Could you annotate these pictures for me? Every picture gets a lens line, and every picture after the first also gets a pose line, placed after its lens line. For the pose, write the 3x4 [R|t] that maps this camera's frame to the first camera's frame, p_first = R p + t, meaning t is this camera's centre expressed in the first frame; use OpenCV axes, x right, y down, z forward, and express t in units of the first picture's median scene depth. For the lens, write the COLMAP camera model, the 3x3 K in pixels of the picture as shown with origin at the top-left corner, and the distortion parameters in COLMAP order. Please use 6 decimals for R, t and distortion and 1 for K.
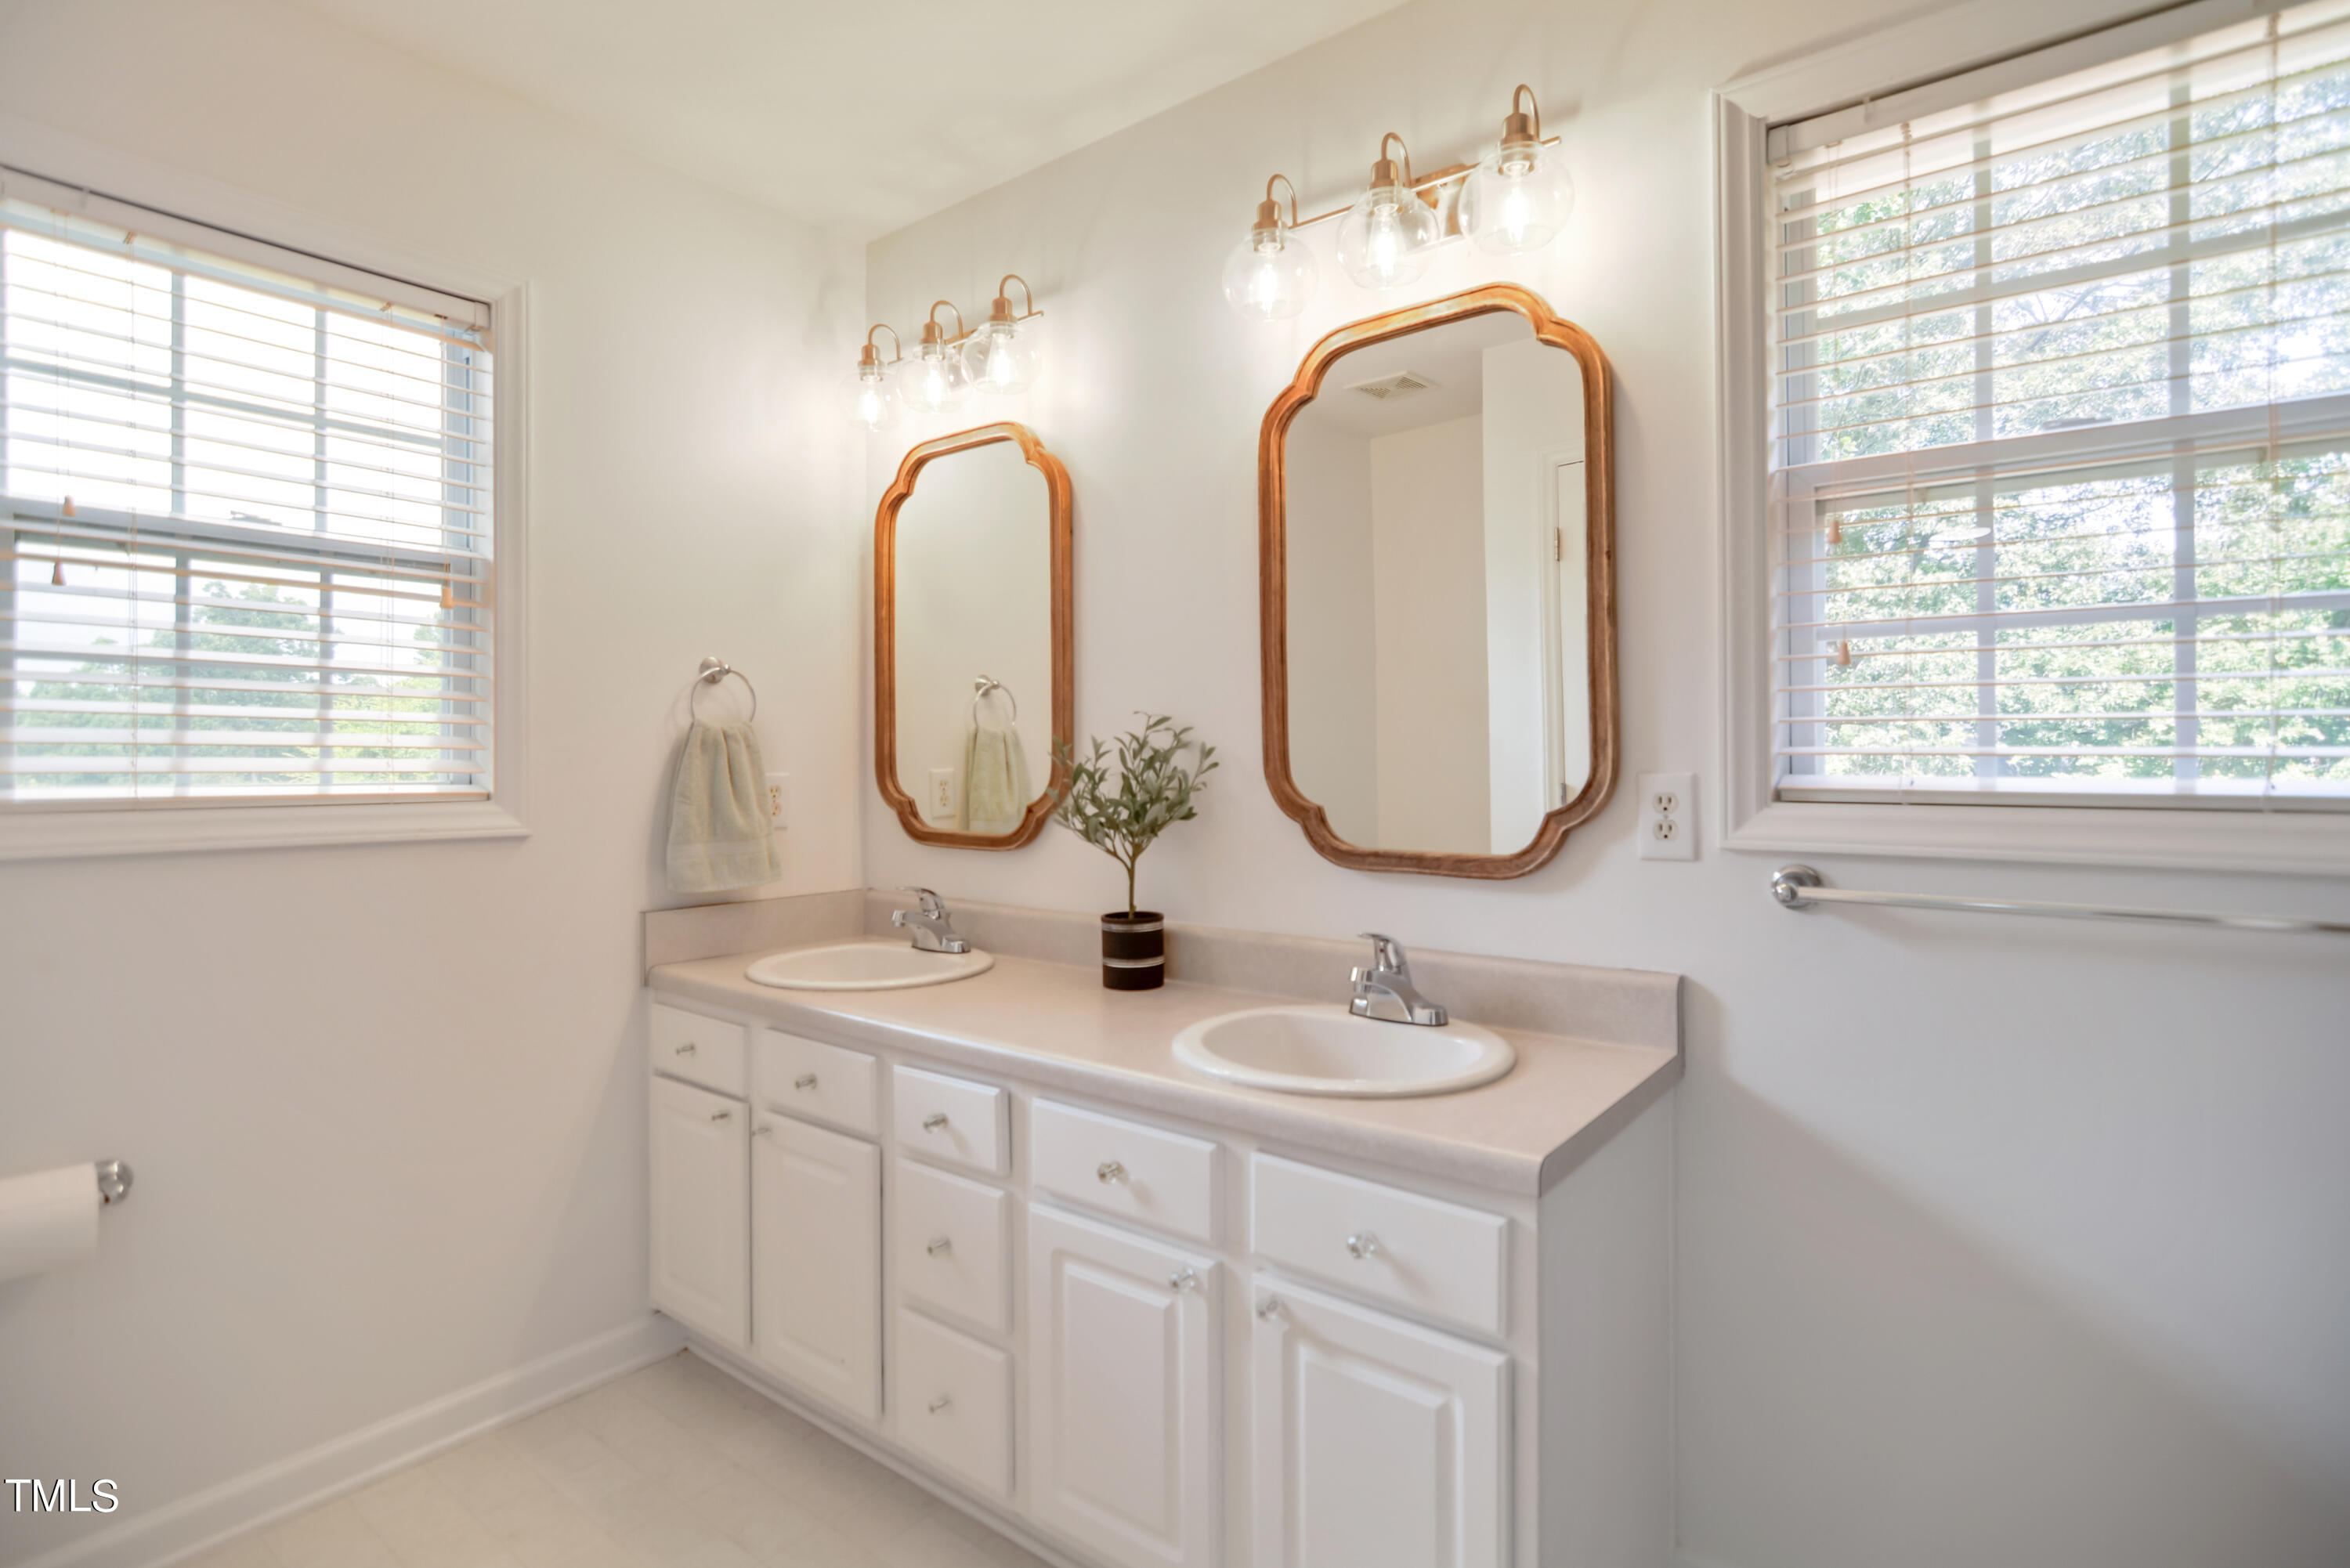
lens RADIAL K [[1184.3, 0, 1161.8], [0, 1184.3, 764.9], [0, 0, 1]] dist [-0.018393, -0.000099]
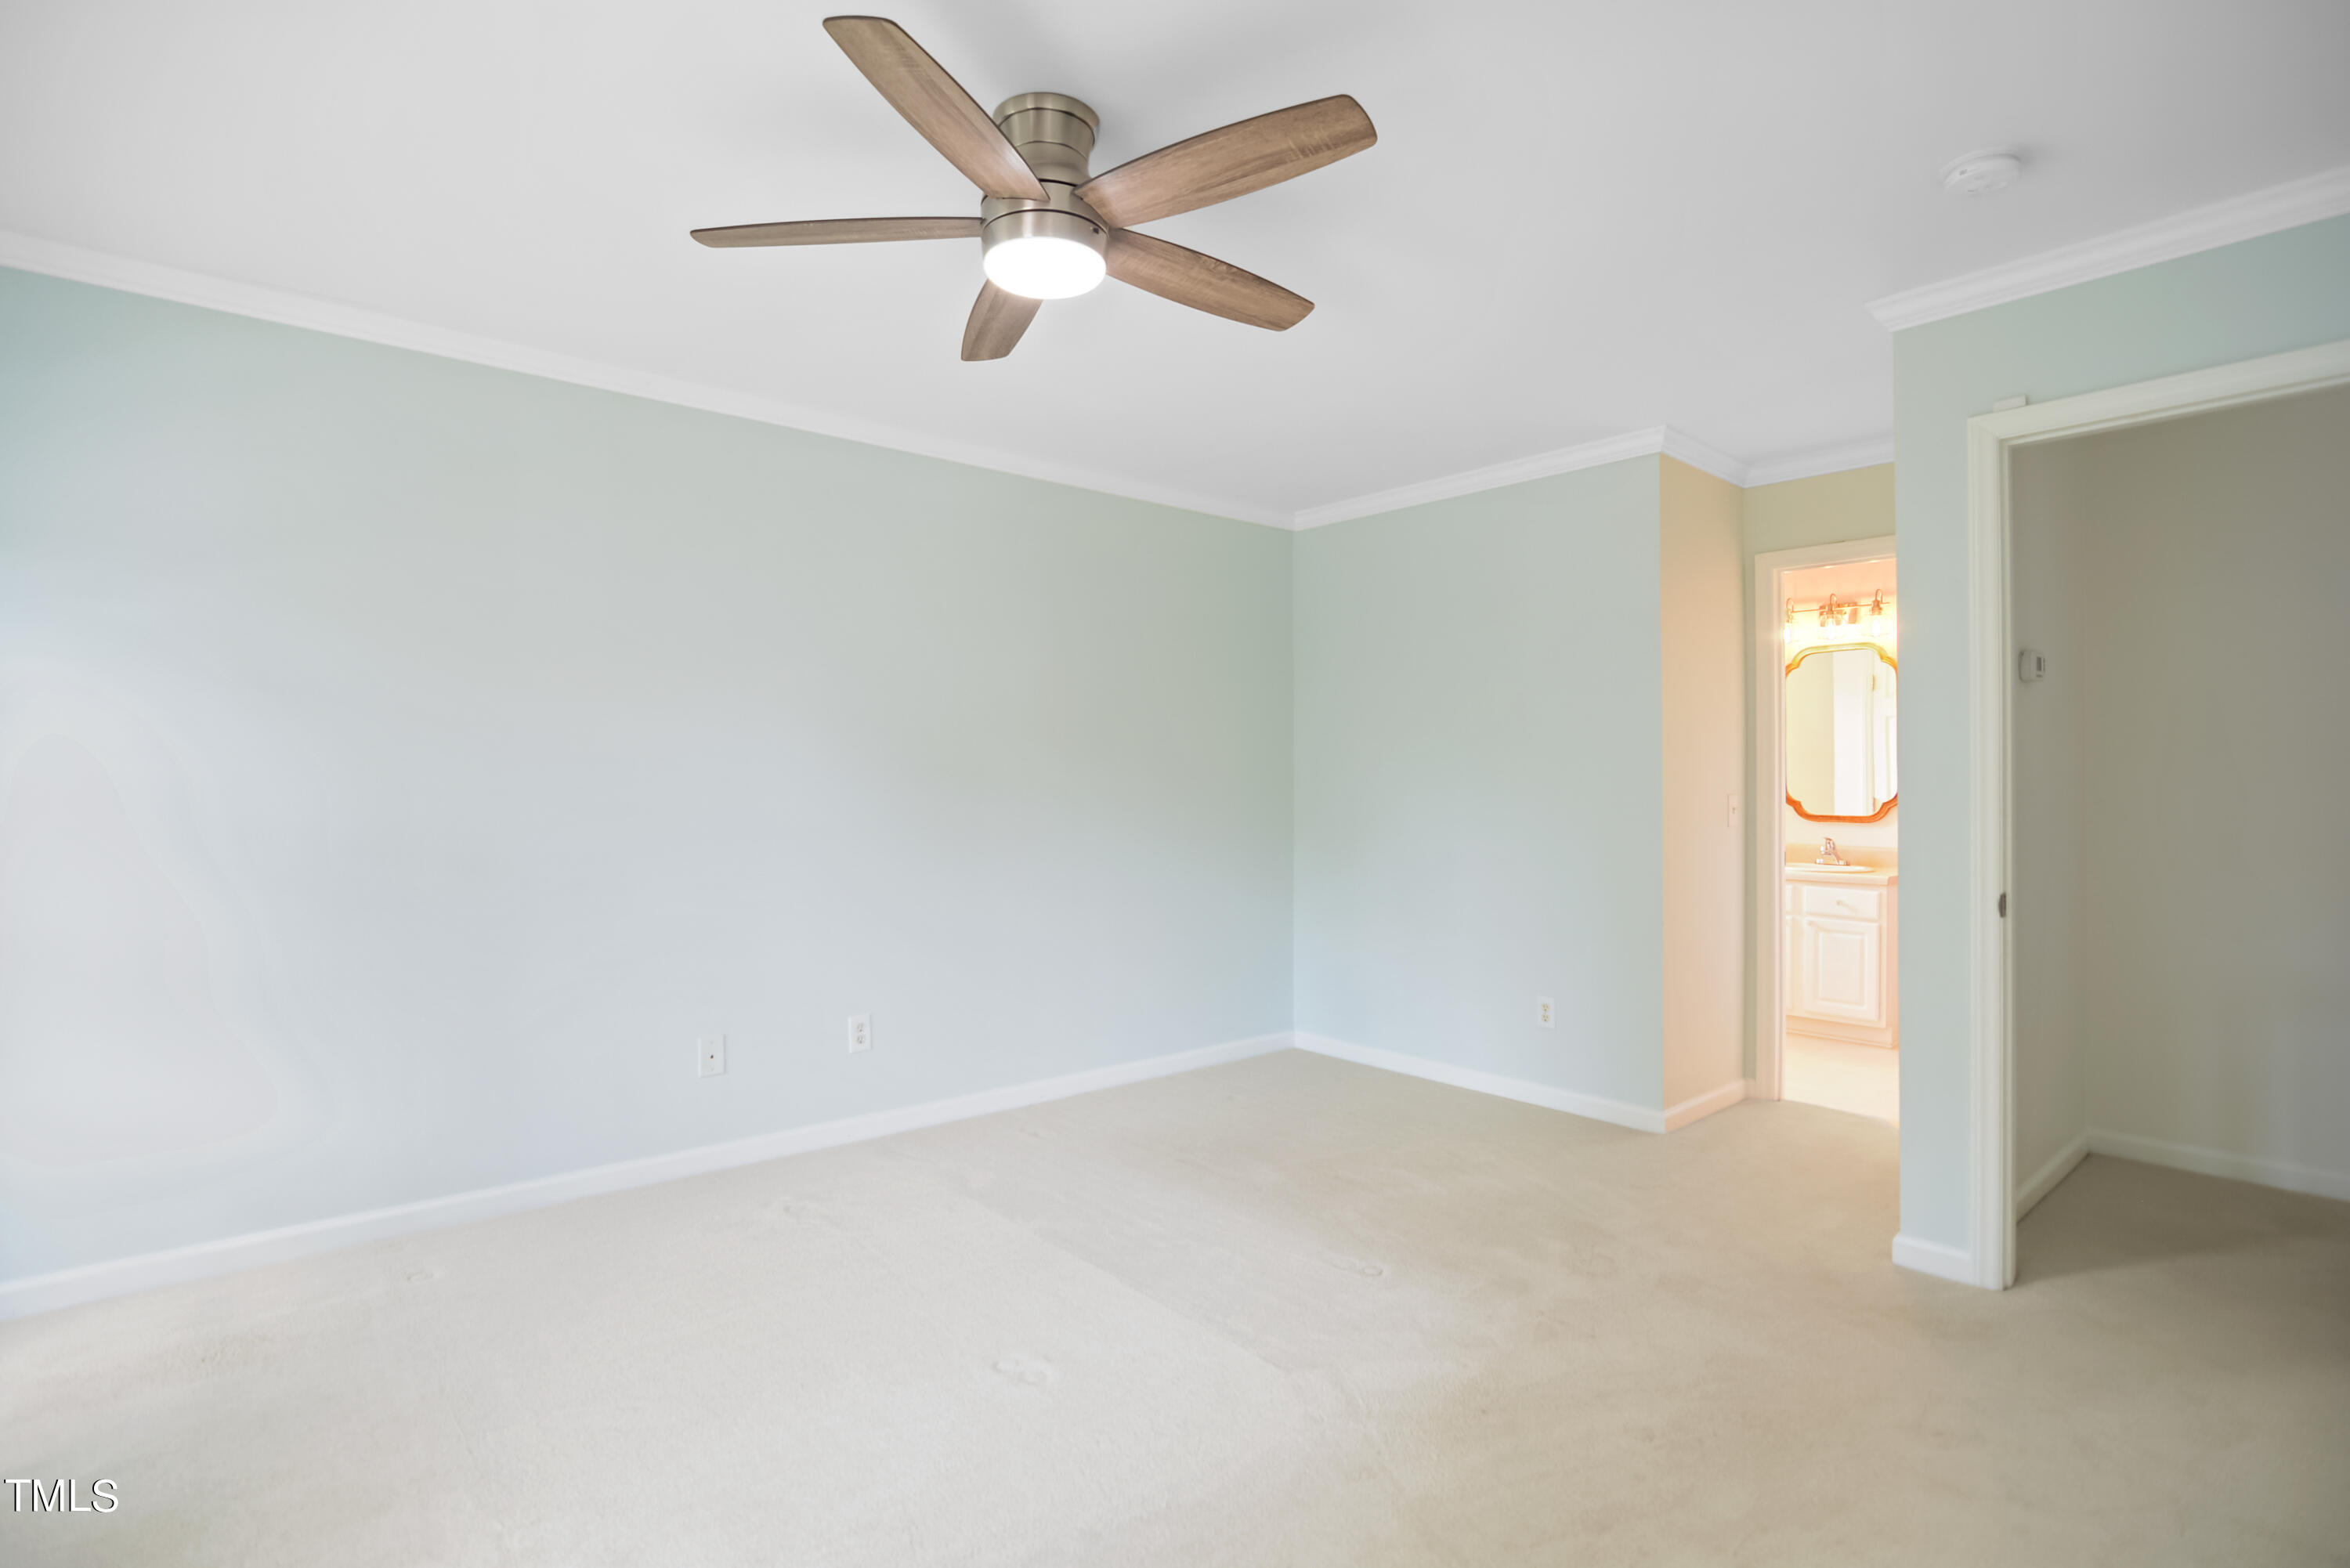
lens RADIAL K [[1184.3, 0, 1161.8], [0, 1184.3, 764.9], [0, 0, 1]] dist [-0.018393, -0.000099]
pose [[0.982599, 0.014059, -0.185205, -1.060704], [-0.014972, 0.999882, -0.003530, -0.025883], [0.185134, 0.006242, 0.982694, -2.639374]]
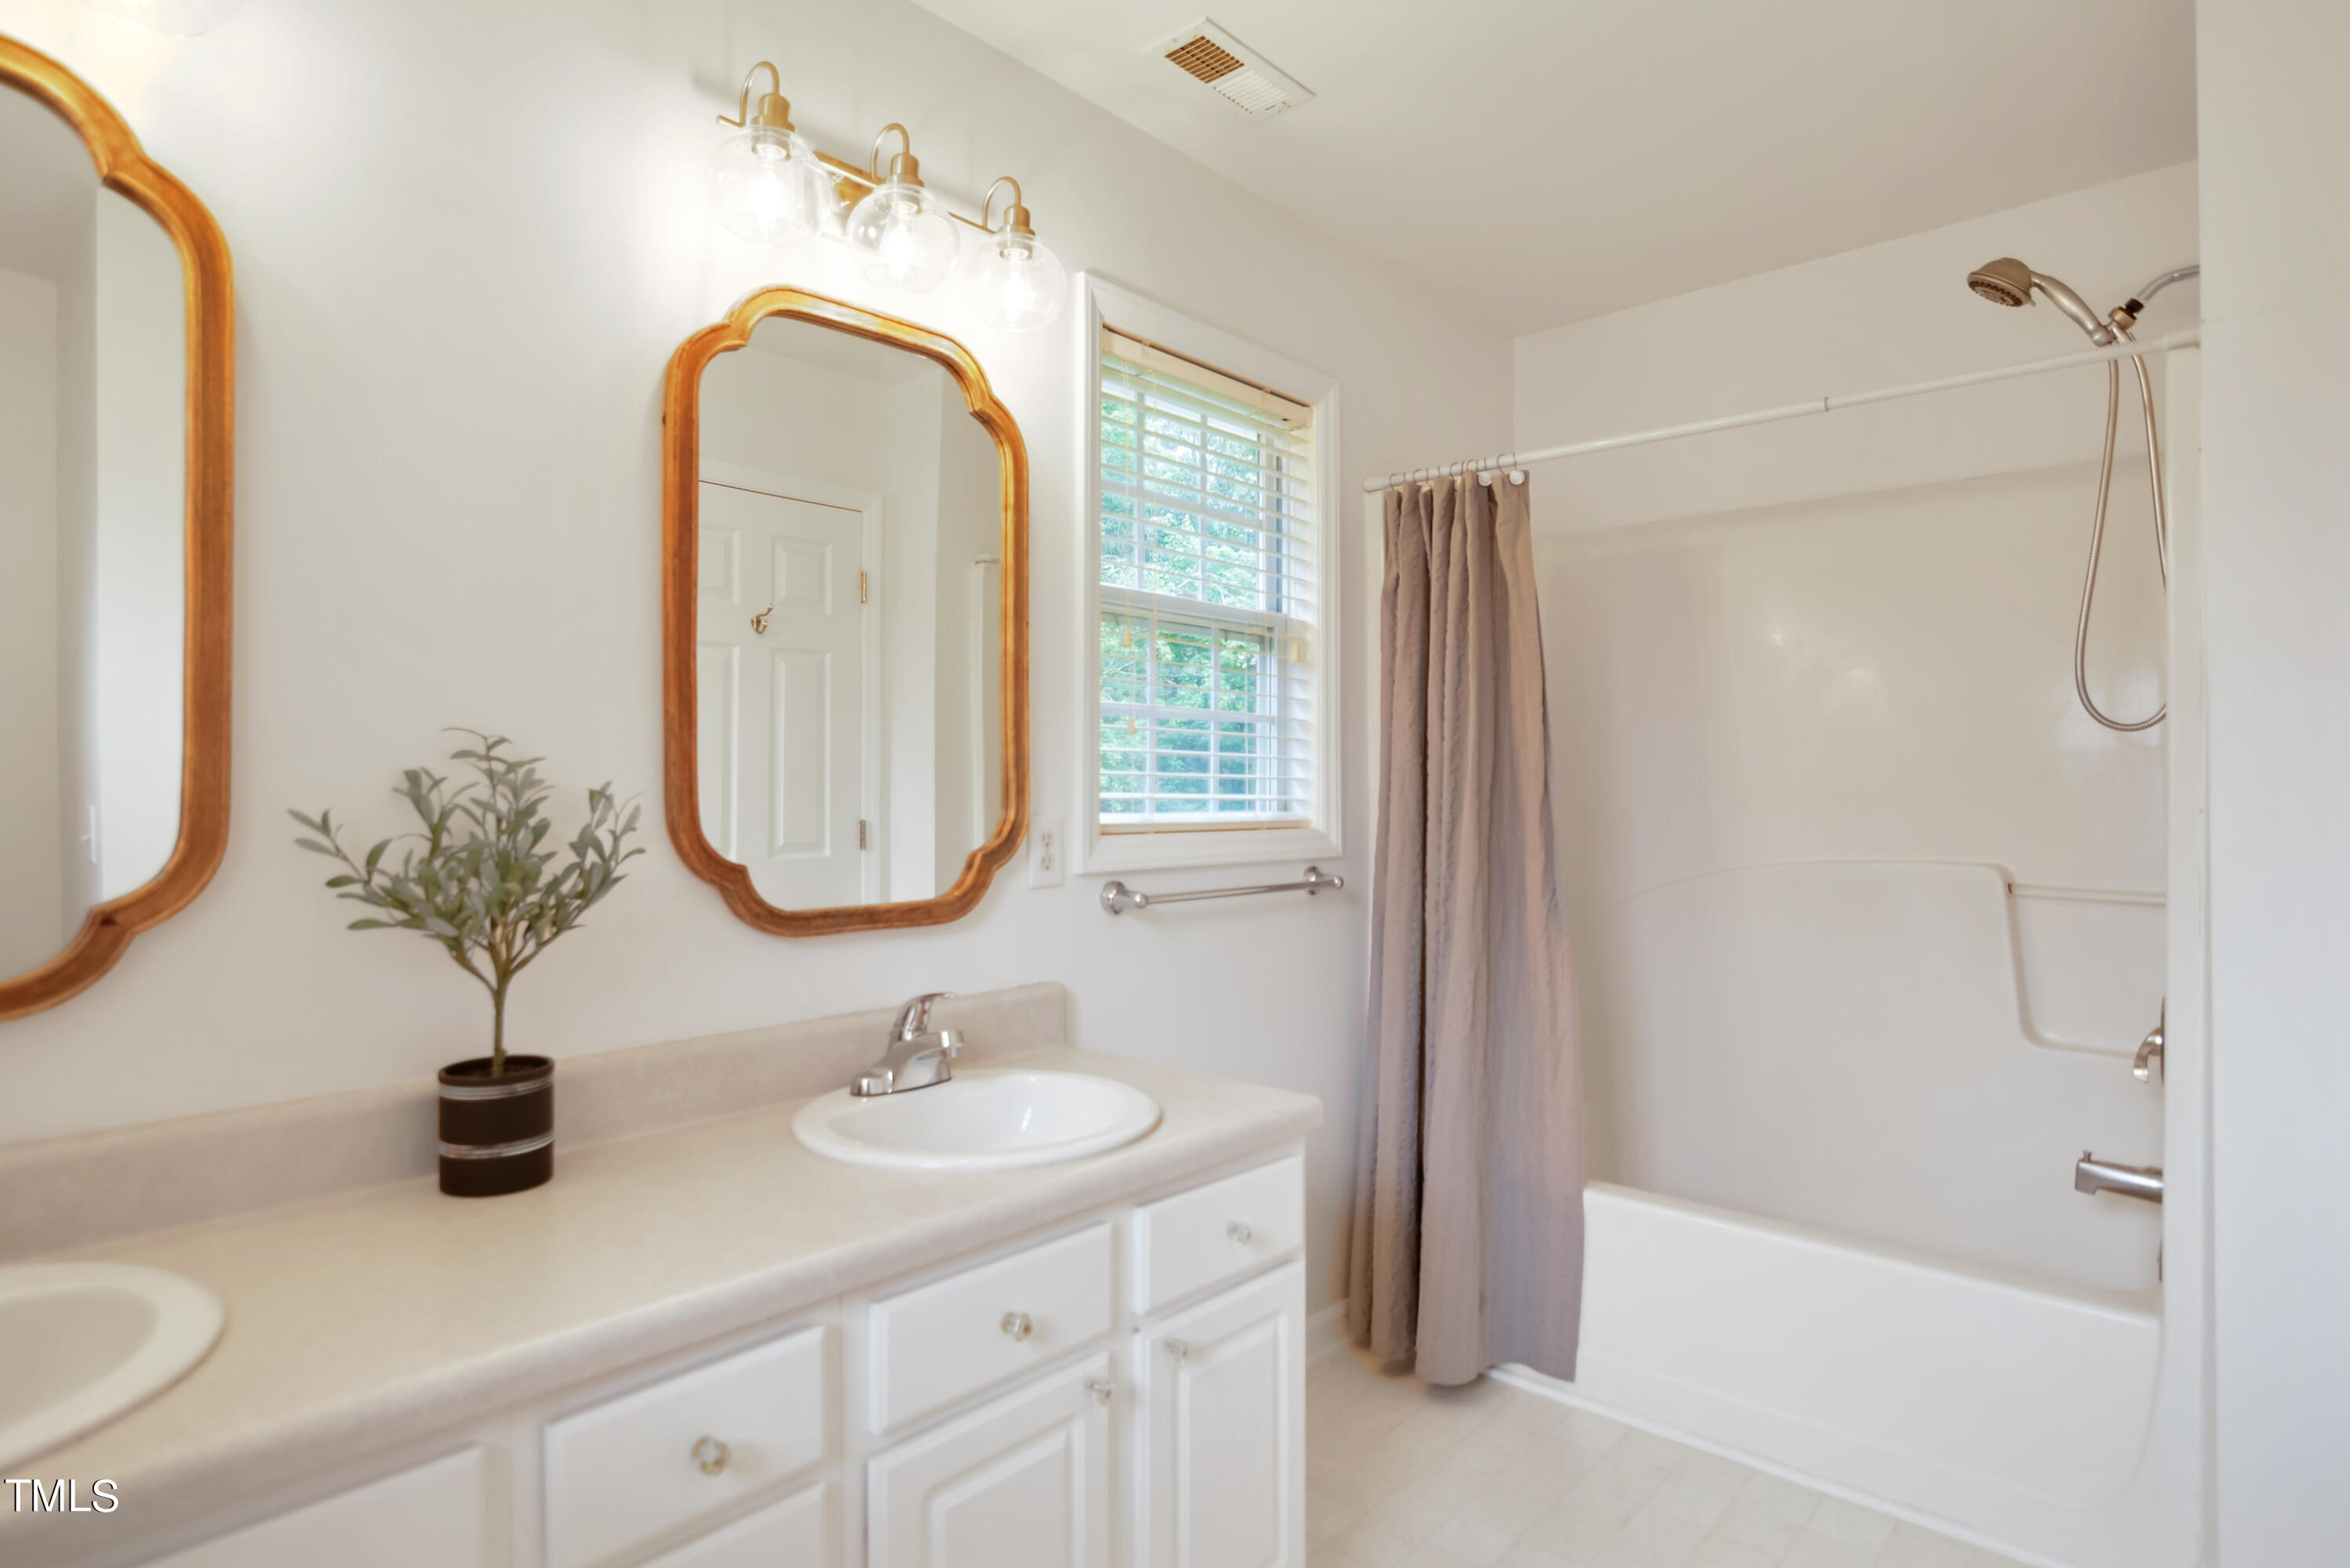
lens RADIAL K [[1259.2, 0, 1175.0], [0, 1259.2, 784.0], [0, 0, 1]] dist [-0.000406, 0.000158]
pose [[0.048784, 0.008684, 0.998772, -0.784599], [-0.002519, 0.999960, -0.008571, -0.012981], [-0.998806, -0.002098, 0.048804, 0.748975]]
